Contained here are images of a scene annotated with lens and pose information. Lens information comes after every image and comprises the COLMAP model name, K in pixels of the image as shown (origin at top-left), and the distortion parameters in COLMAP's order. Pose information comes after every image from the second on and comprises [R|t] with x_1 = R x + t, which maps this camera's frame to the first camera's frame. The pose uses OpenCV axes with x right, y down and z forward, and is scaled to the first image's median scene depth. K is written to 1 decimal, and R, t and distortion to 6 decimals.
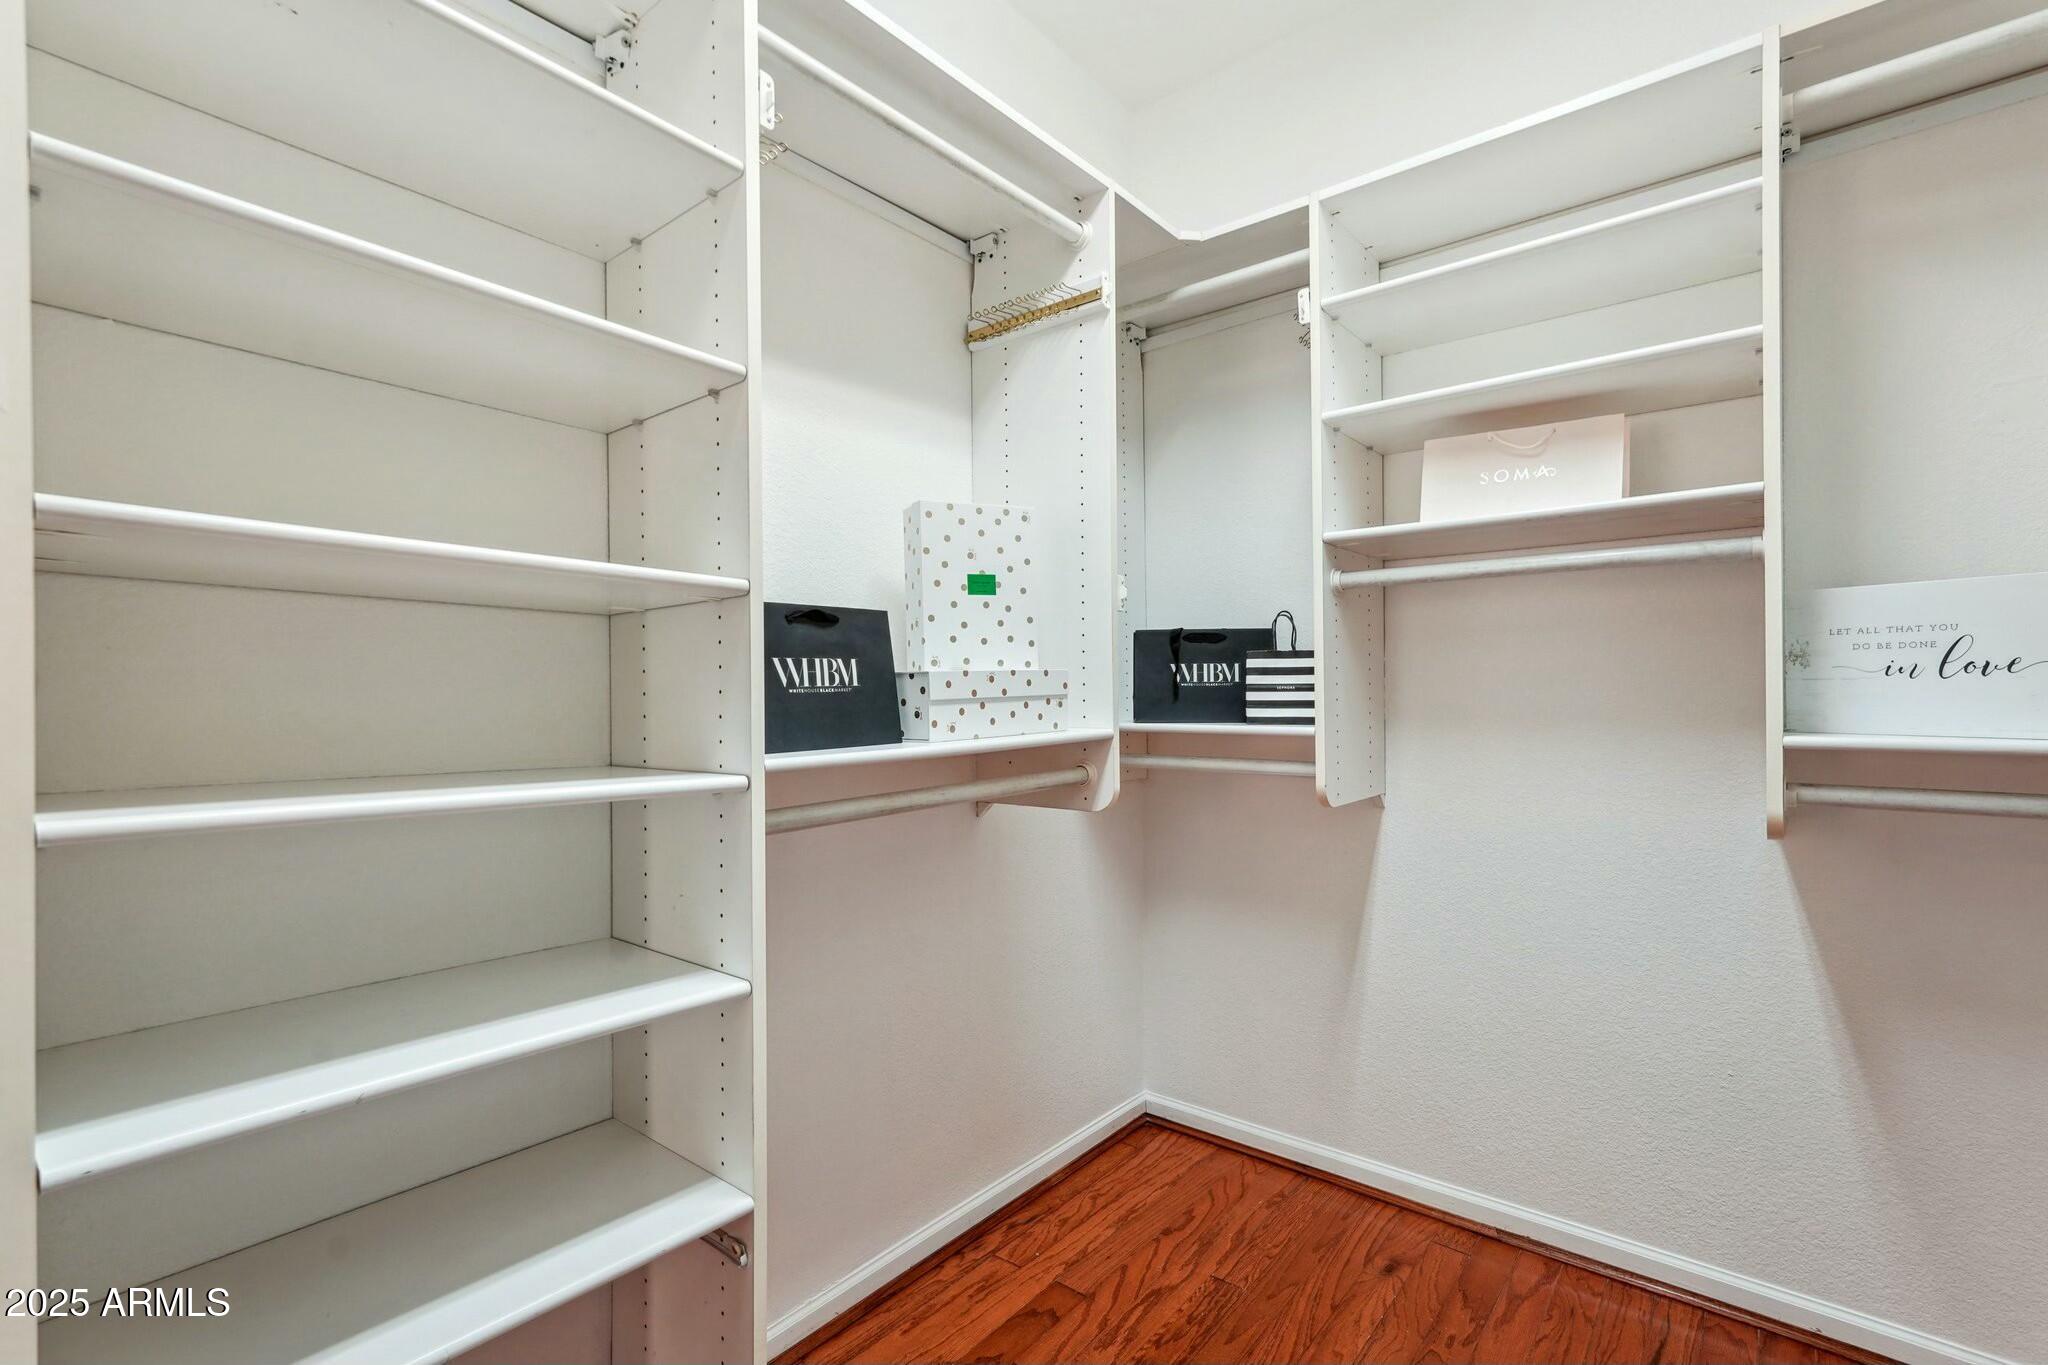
lens RADIAL K [[920.9, 0, 1024.0], [0, 920.9, 682.5], [0, 0, 1]] dist [-0.002056, 0.000097]
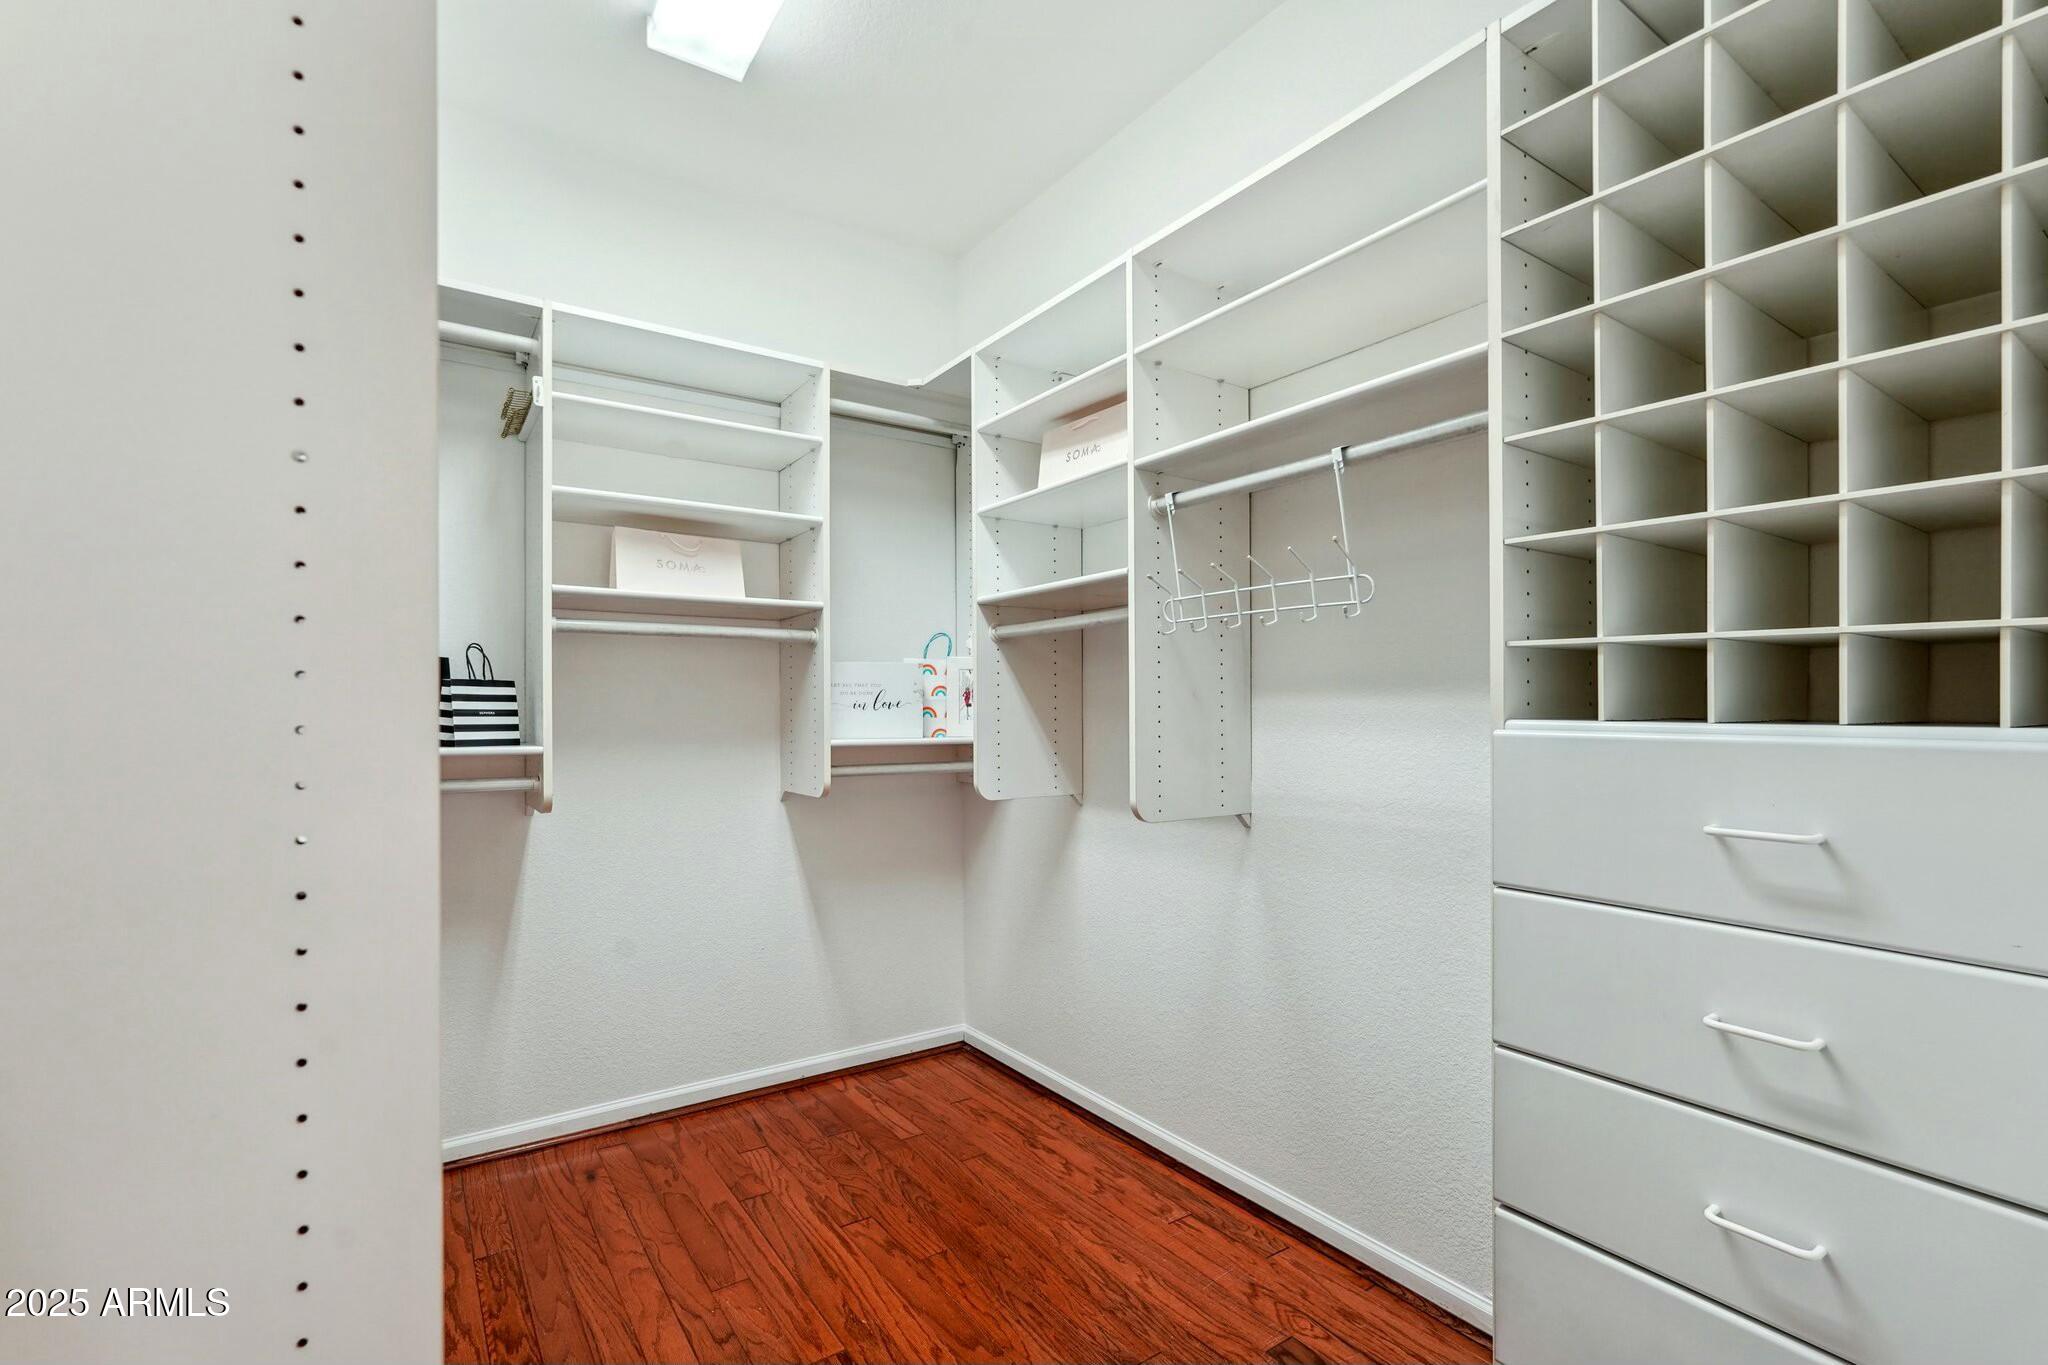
lens RADIAL K [[925.1, 0, 1023.1], [0, 925.1, 671.0], [0, 0, 1]] dist [0.000636, 0.000010]
pose [[0.277633, 0.047081, 0.959533, -0.697103], [-0.009221, 0.998883, -0.046344, 0.000902], [-0.960643, 0.004019, 0.277757, 0.081826]]
